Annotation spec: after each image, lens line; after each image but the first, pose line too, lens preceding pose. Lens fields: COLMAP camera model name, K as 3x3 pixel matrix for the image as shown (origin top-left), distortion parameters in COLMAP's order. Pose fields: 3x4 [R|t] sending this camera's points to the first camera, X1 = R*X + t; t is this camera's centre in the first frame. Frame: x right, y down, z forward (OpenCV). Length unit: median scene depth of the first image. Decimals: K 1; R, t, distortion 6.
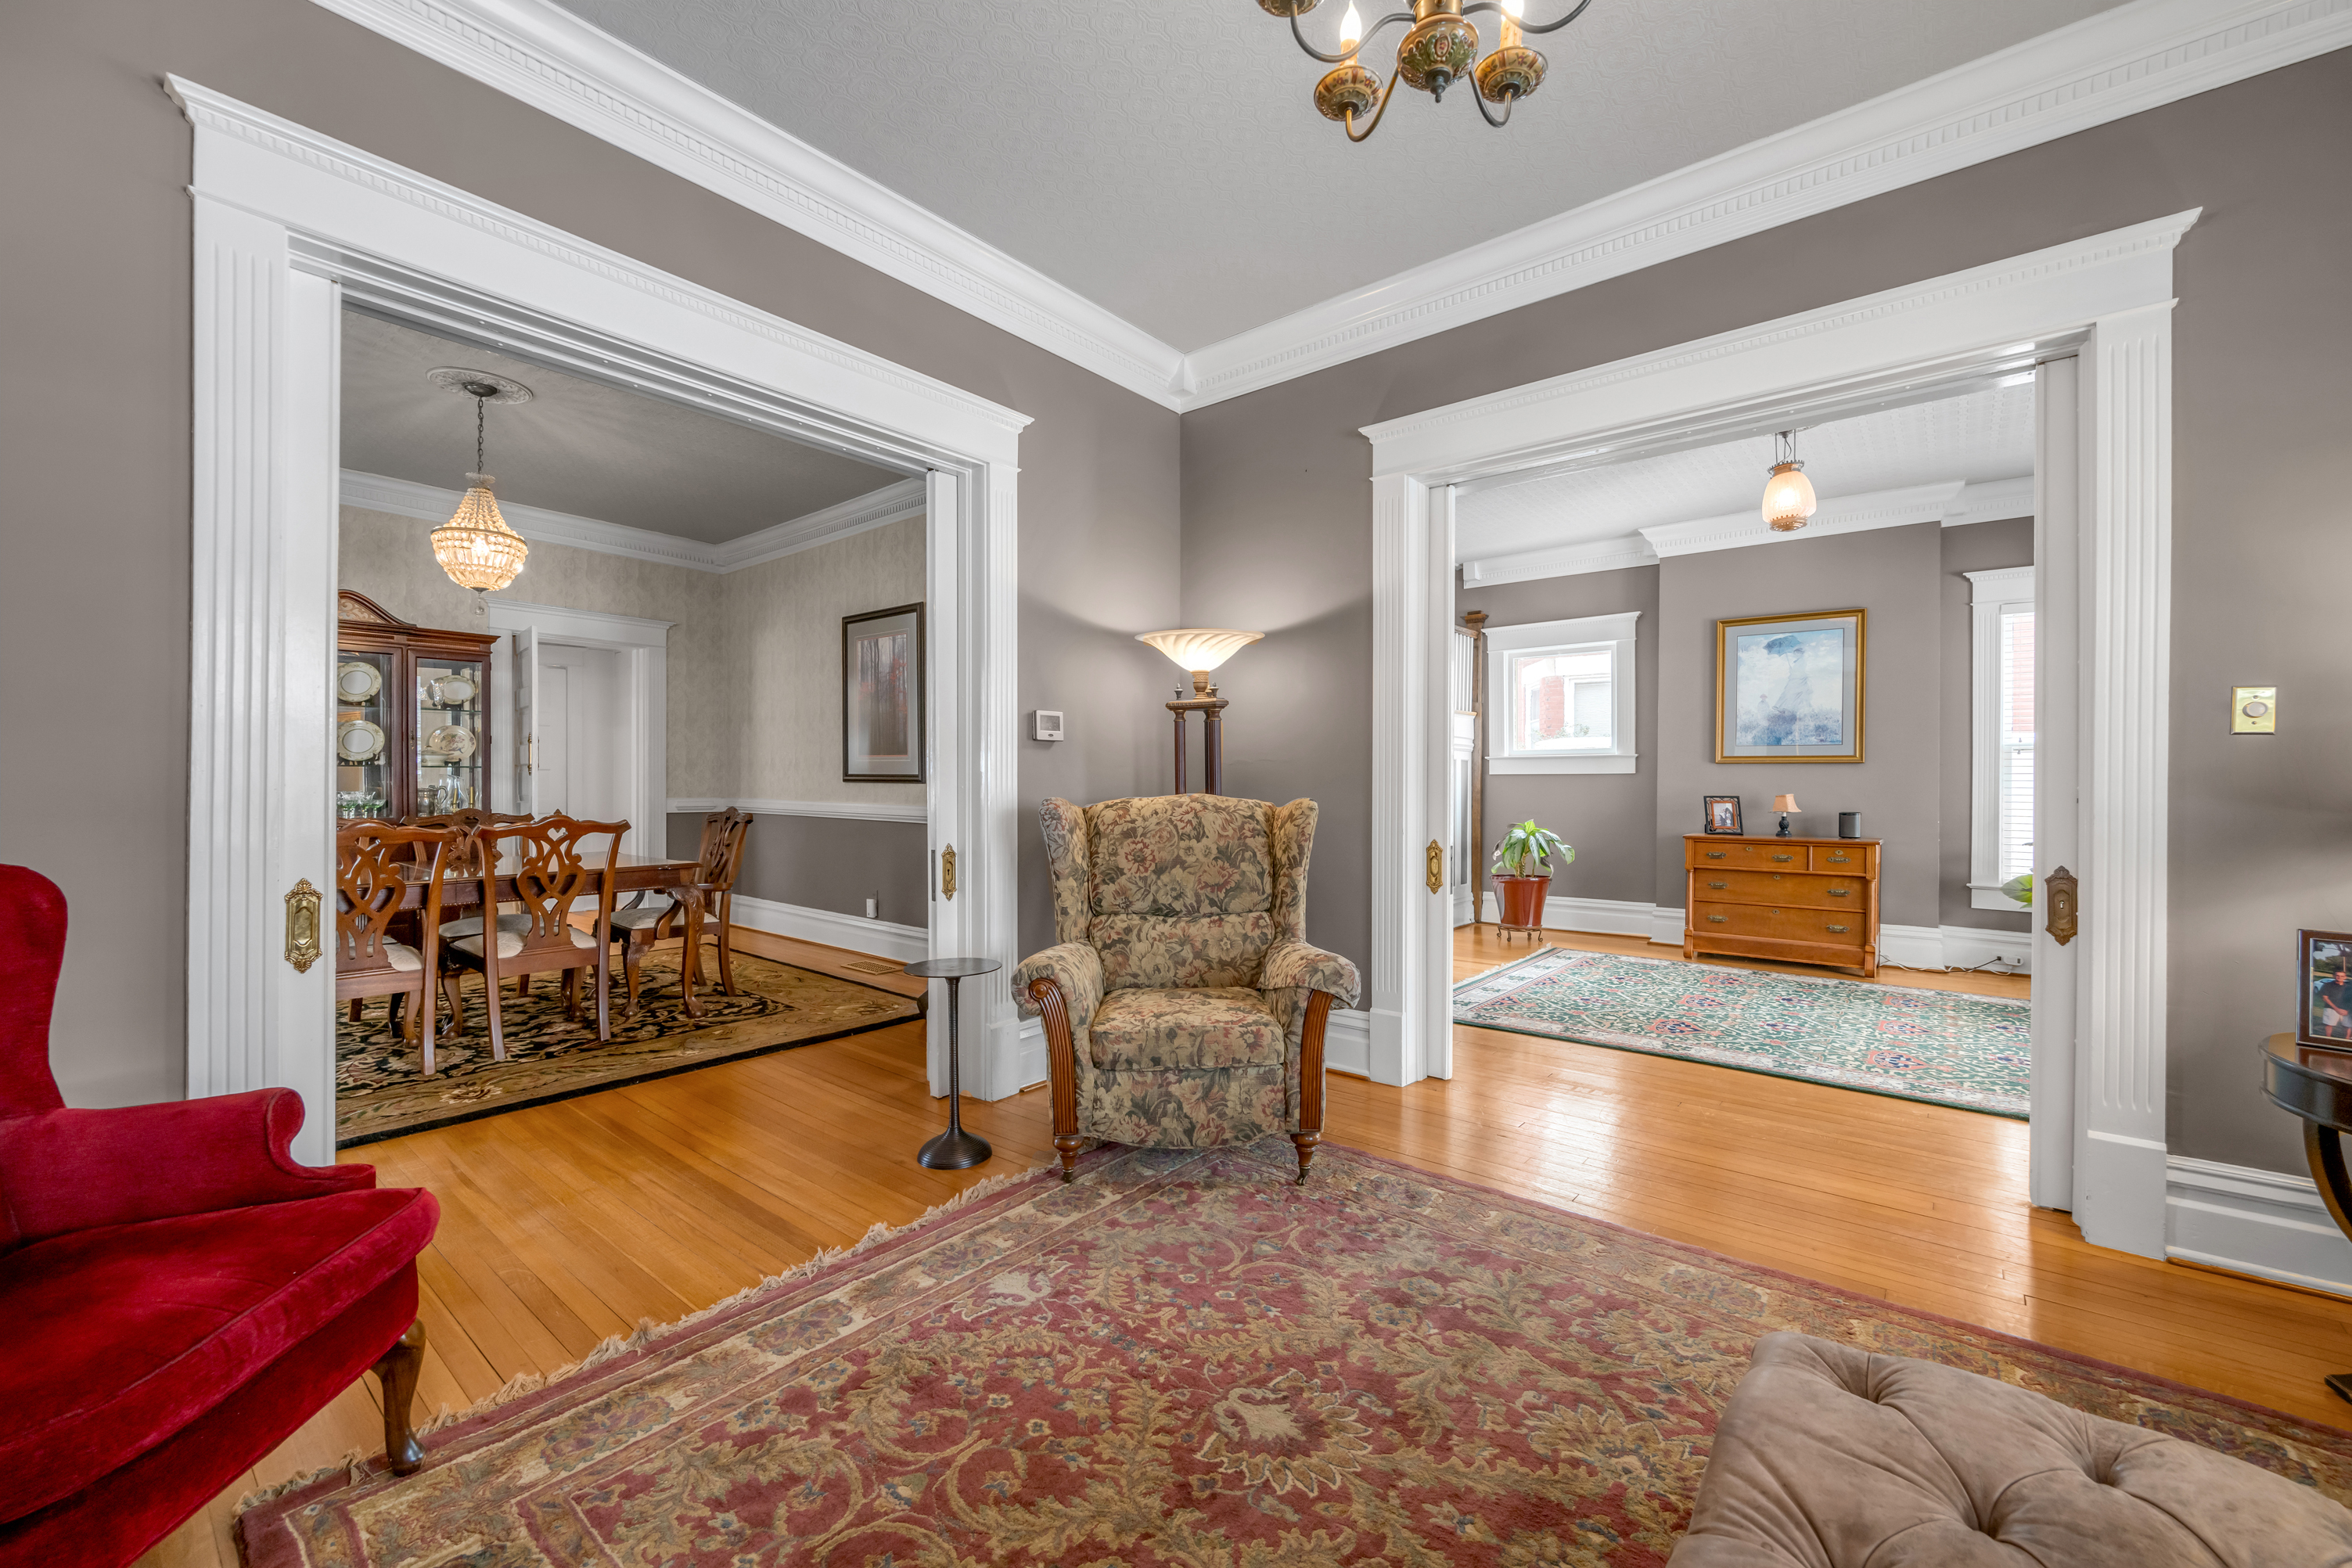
lens RADIAL K [[947.5, 0, 1177.0], [0, 947.5, 778.2], [0, 0, 1]] dist [-0.006348, 0.000619]
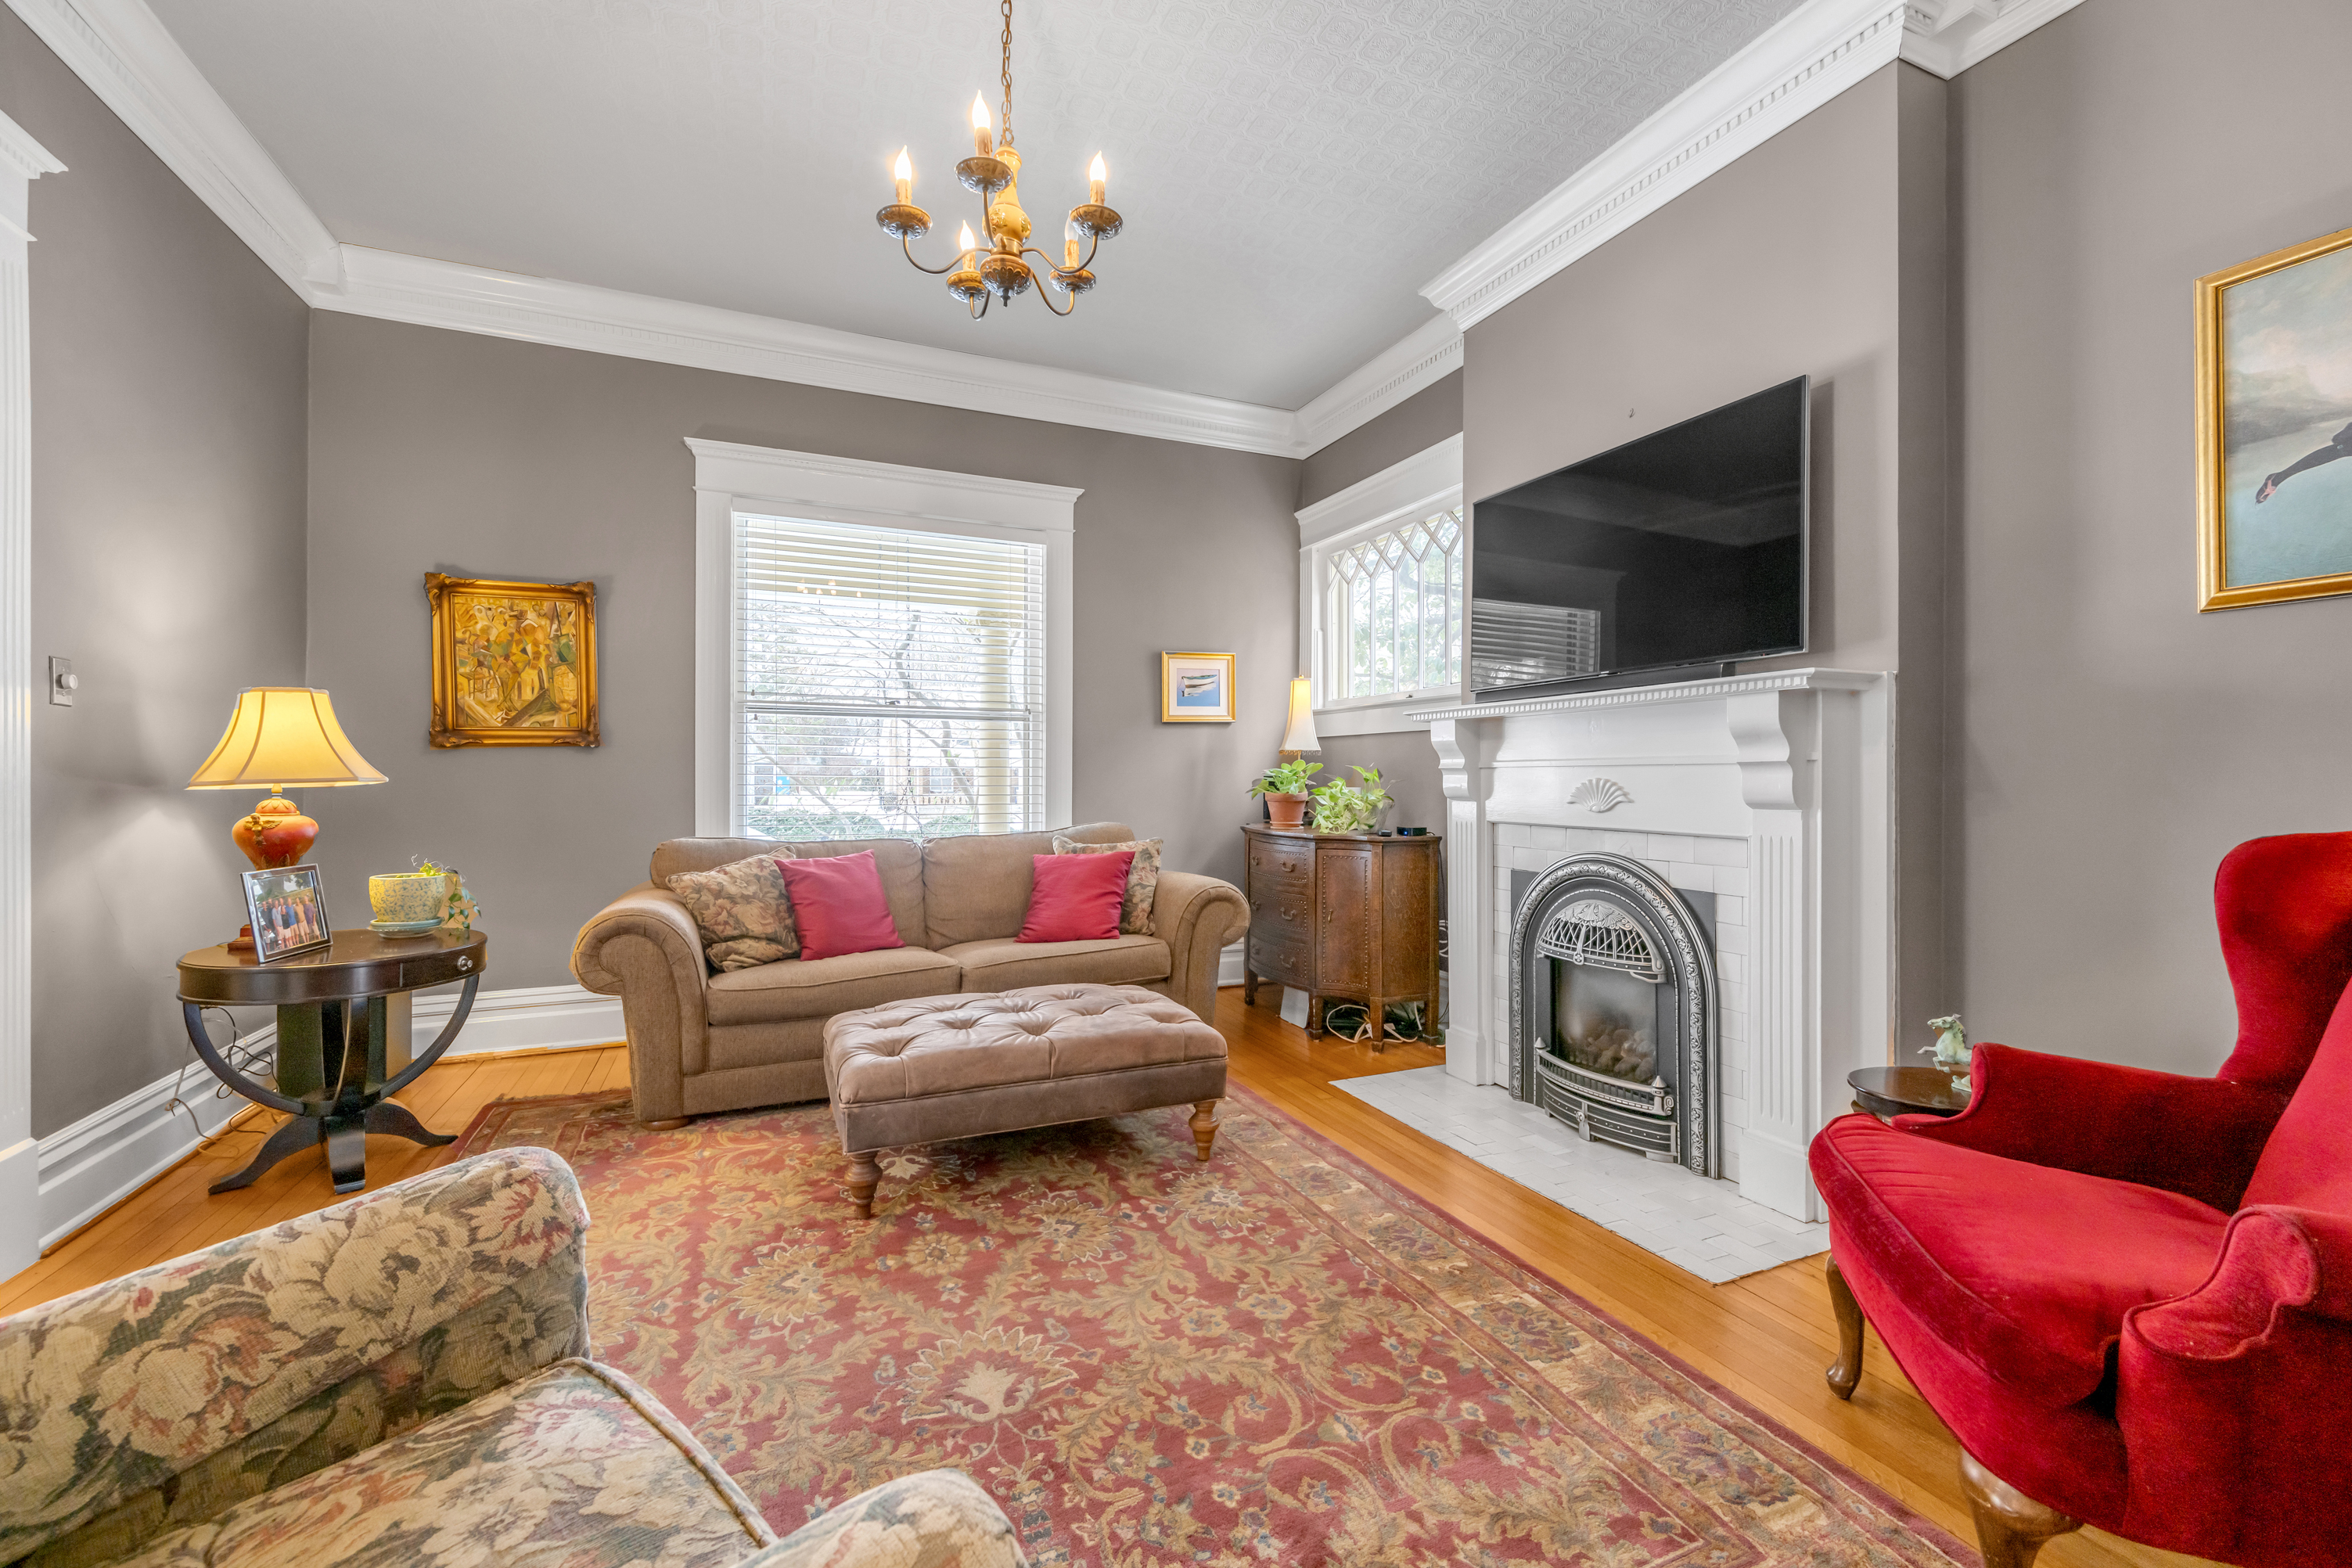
lens RADIAL K [[947.5, 0, 1178.2], [0, 947.5, 785.7], [0, 0, 1]] dist [-0.006348, 0.000619]
pose [[-0.892627, -0.008452, 0.450717, -0.171358], [-0.006874, 0.999963, 0.005138, 0.011665], [-0.450744, 0.001488, -0.892652, 0.580728]]
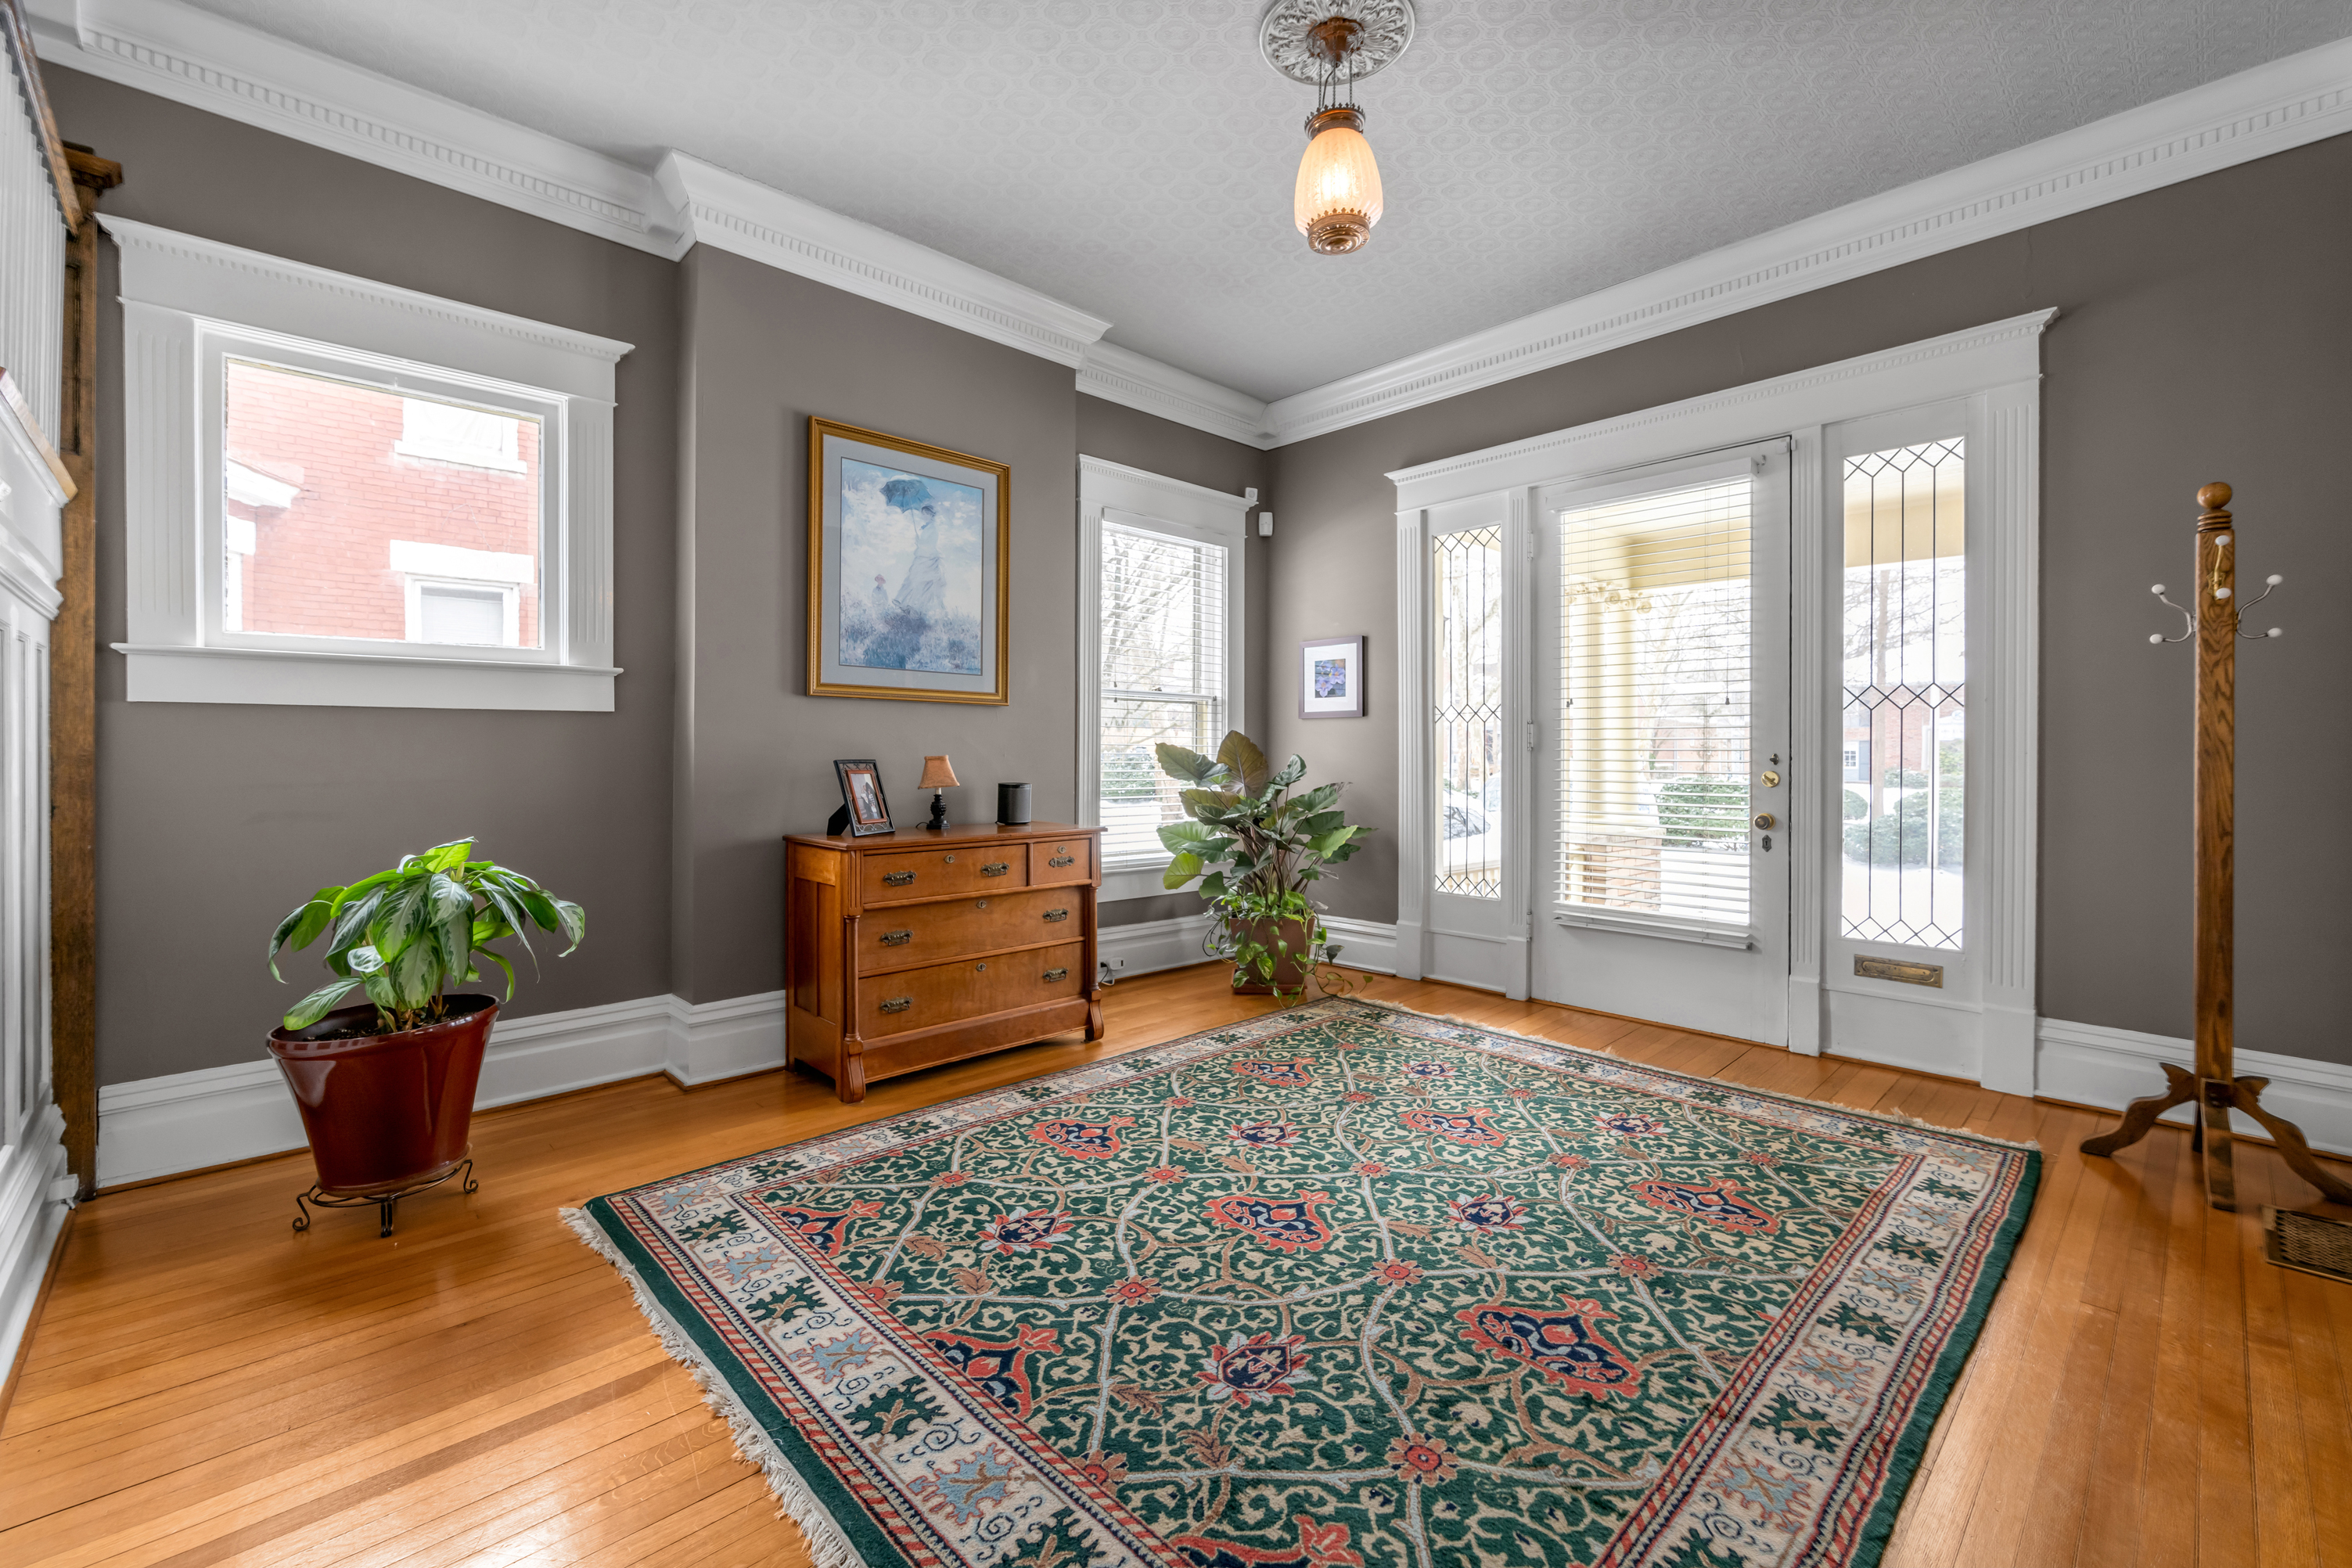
lens RADIAL K [[988.1, 0, 1170.7], [0, 988.1, 753.5], [0, 0, 1]] dist [-0.005740, 0.002362]
pose [[0.123939, -0.007057, 0.992265, 0.083571], [-0.007623, 0.999938, 0.008064, 0.012004], [-0.992261, -0.008563, 0.123878, 0.947541]]
